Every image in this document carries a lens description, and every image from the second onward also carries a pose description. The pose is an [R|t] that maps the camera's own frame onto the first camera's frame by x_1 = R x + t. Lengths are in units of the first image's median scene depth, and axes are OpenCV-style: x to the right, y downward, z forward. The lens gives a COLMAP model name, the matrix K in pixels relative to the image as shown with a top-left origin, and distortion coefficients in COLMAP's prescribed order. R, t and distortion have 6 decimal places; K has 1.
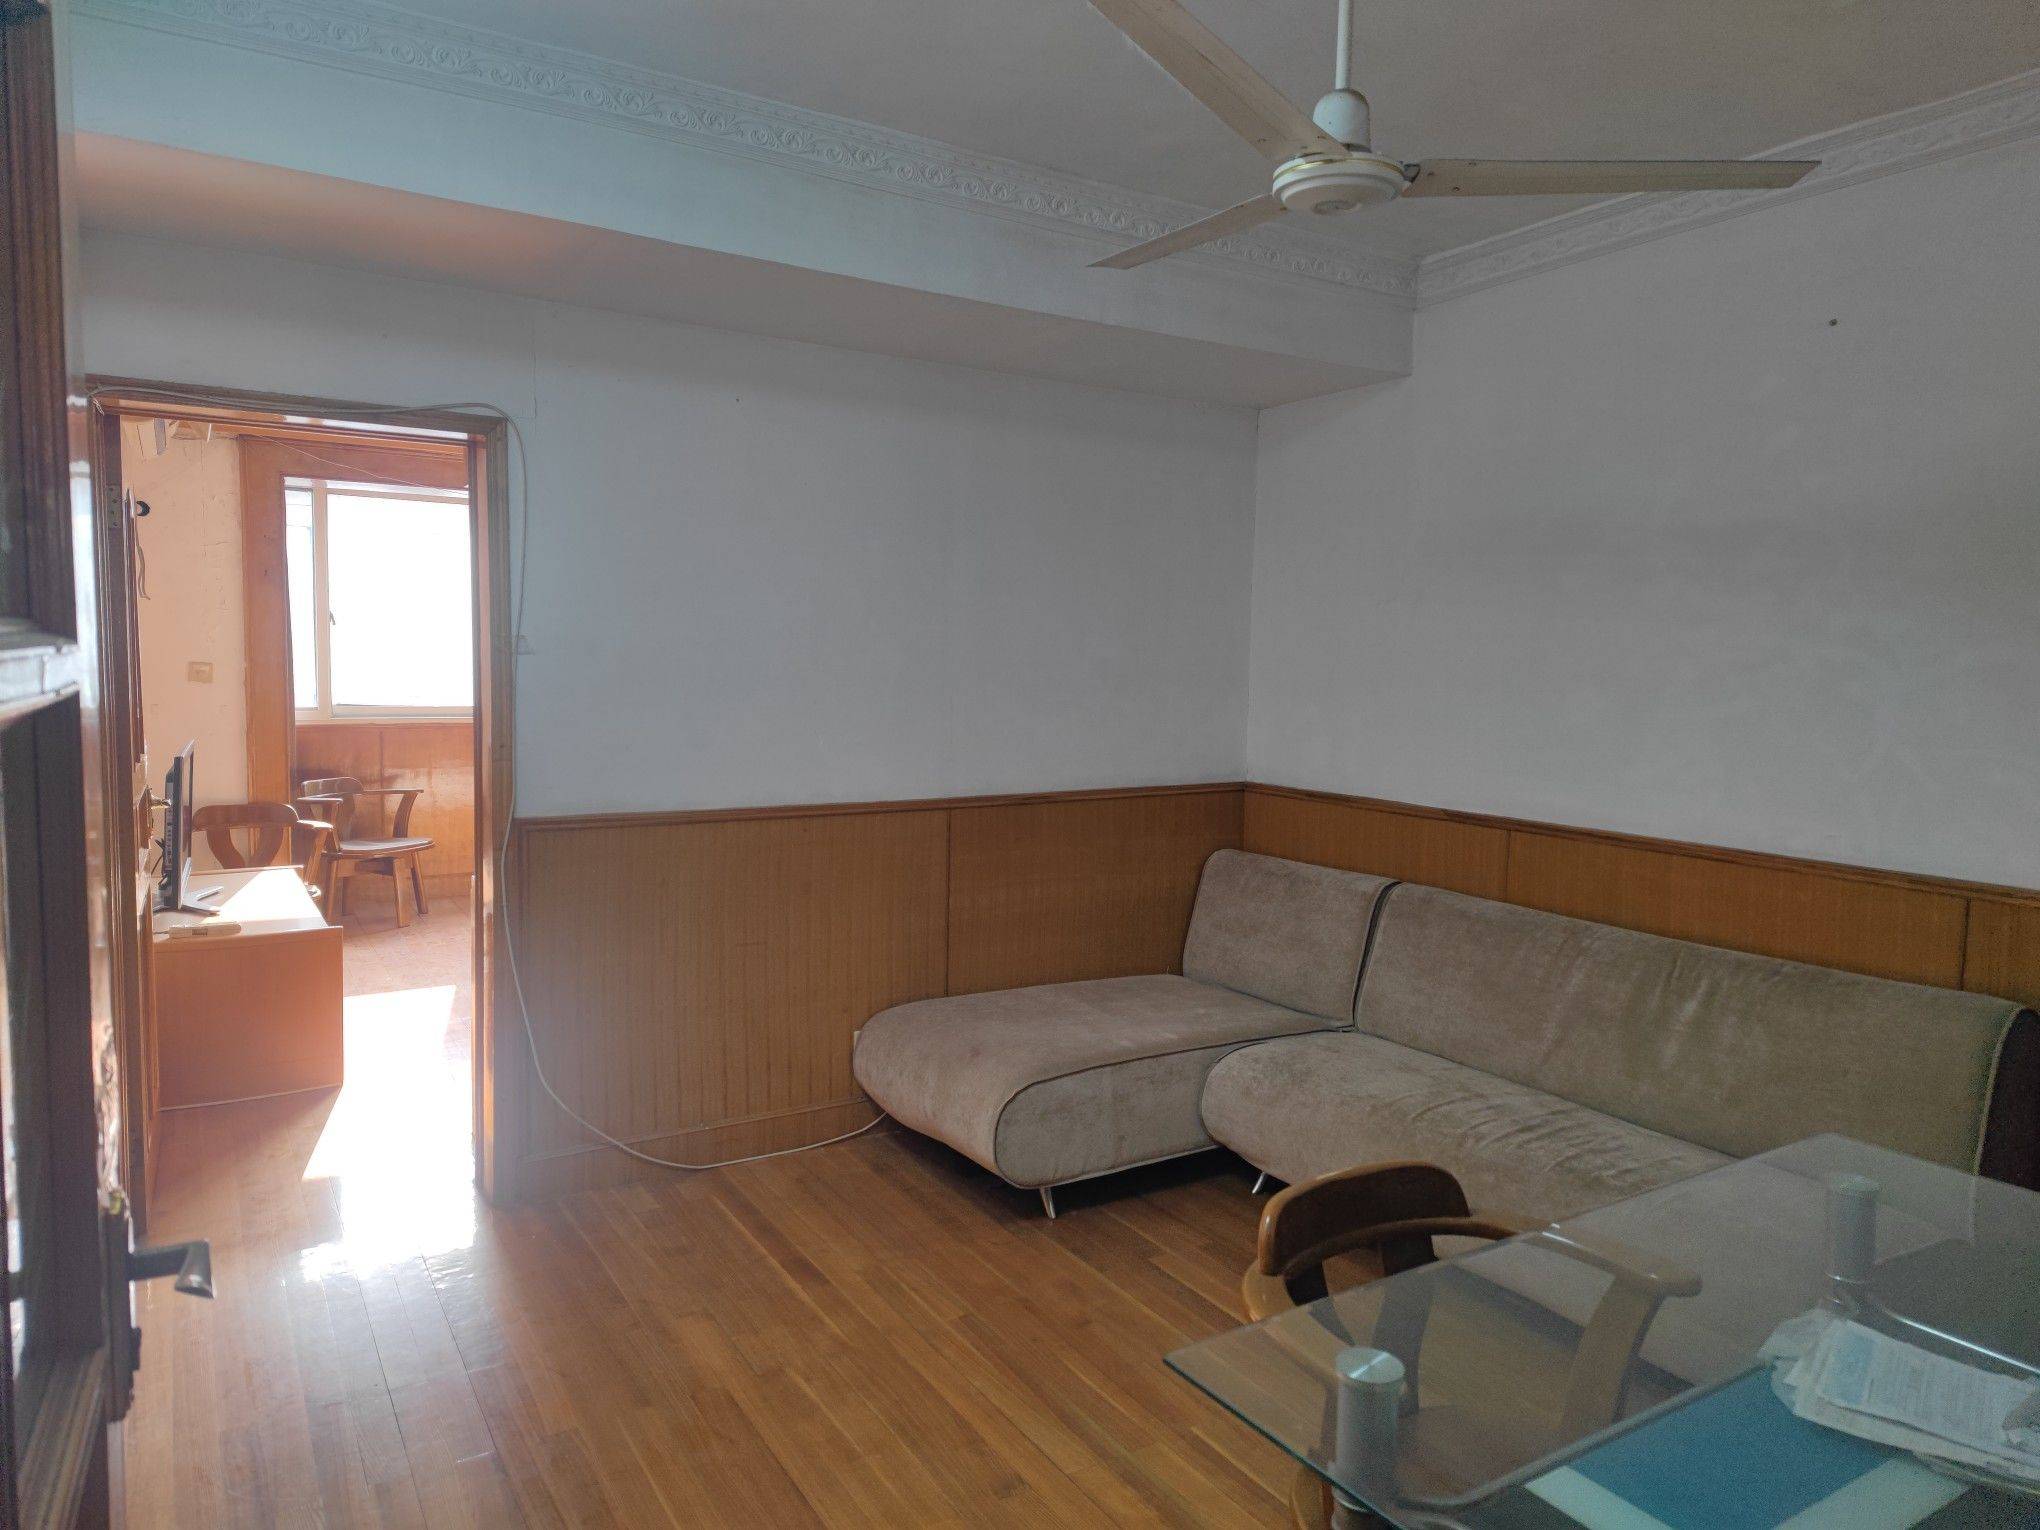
lens RADIAL K [[1389.2, 0, 1020.0], [0, 1389.2, 765.0], [0, 0, 1]] dist [-0.001901, -0.002451]
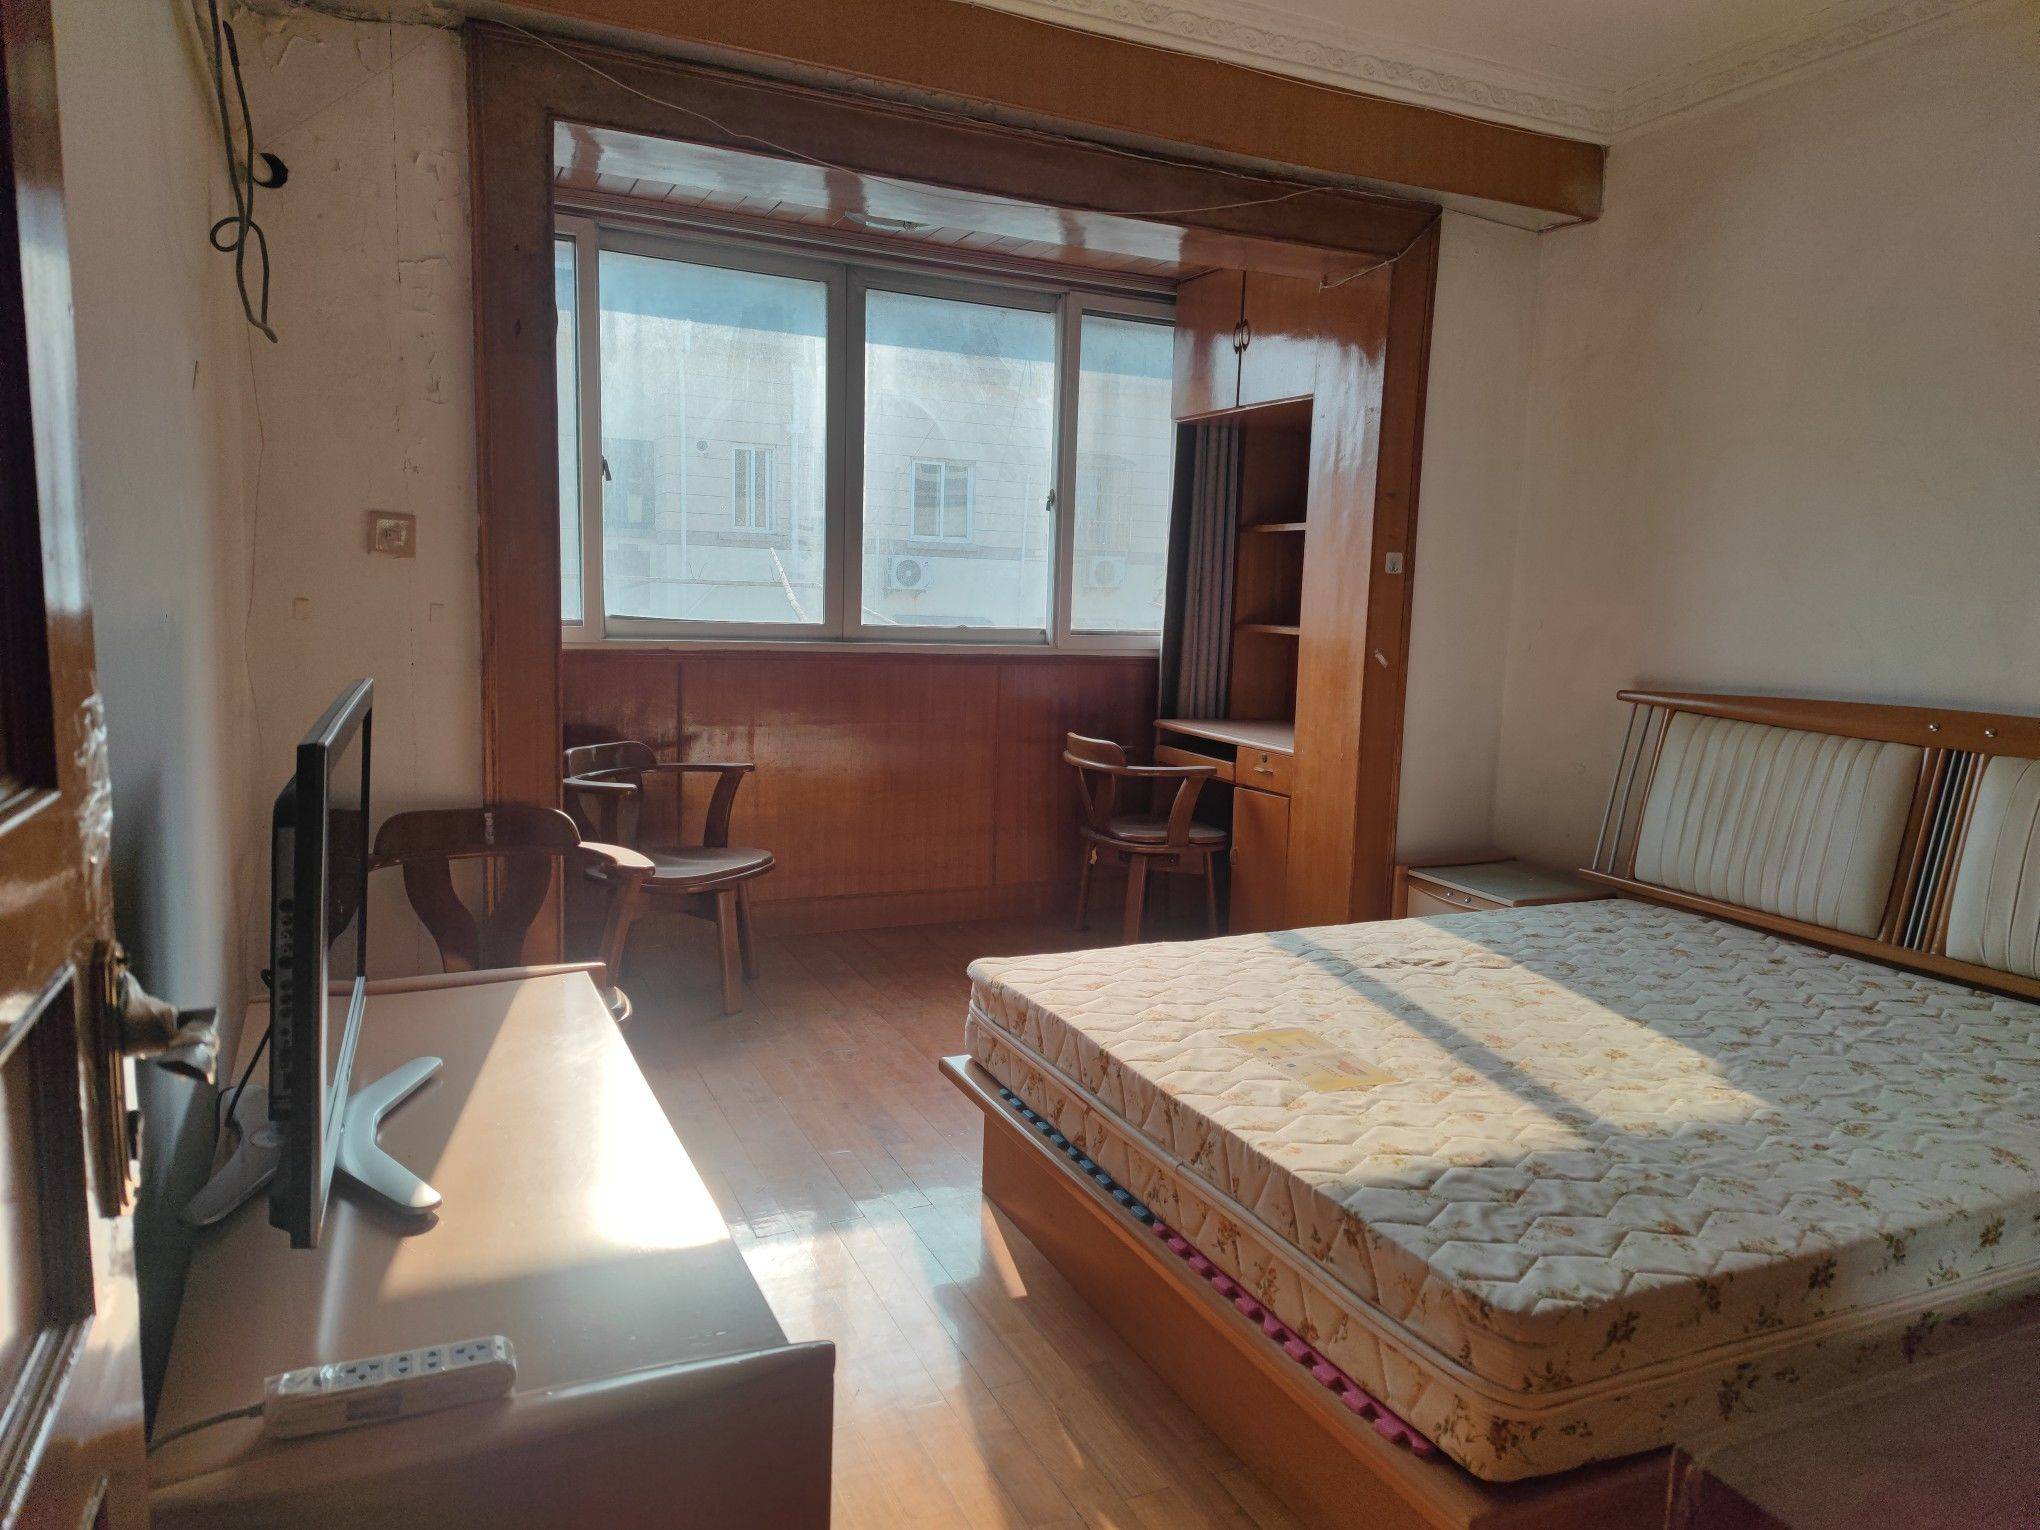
lens RADIAL K [[1389.2, 0, 1020.0], [0, 1389.2, 765.0], [0, 0, 1]] dist [-0.001901, -0.002451]
pose [[0.993392, 0.028269, -0.111235, -0.265489], [-0.023370, 0.998709, 0.045103, -0.011608], [0.112366, -0.042206, 0.992770, 0.453596]]
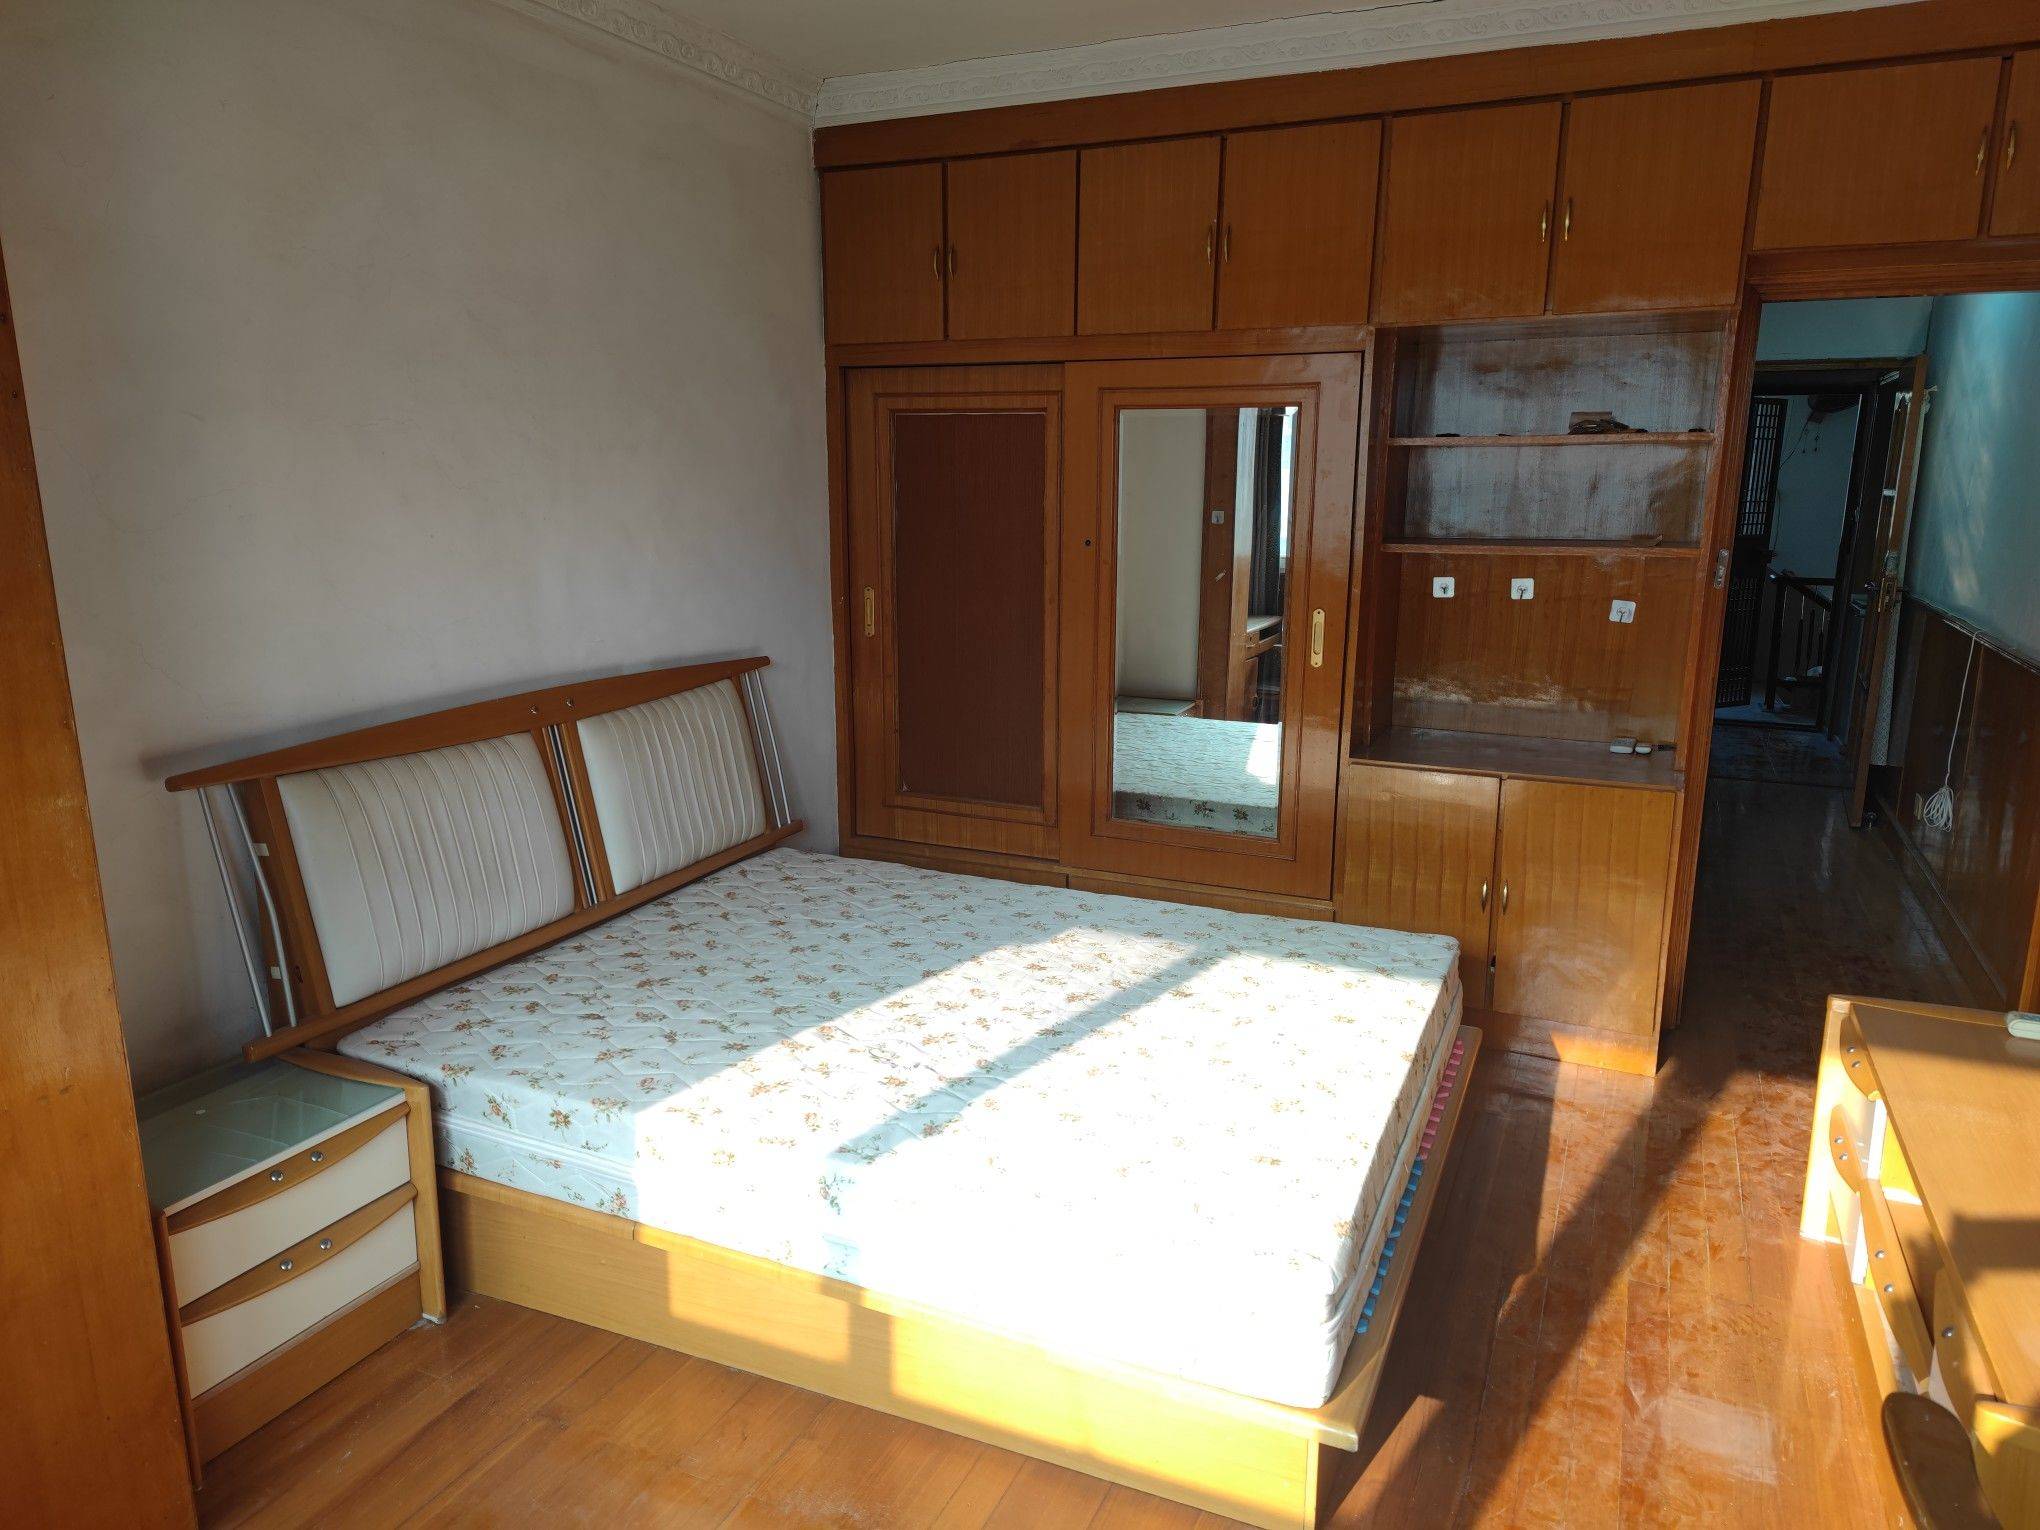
lens RADIAL K [[1389.2, 0, 1020.0], [0, 1389.2, 765.0], [0, 0, 1]] dist [-0.001901, -0.002451]
pose [[-0.525808, -0.211332, 0.823933, -0.447645], [0.070395, 0.954511, 0.289748, -0.093360], [-0.847686, 0.210352, -0.487012, 0.887385]]
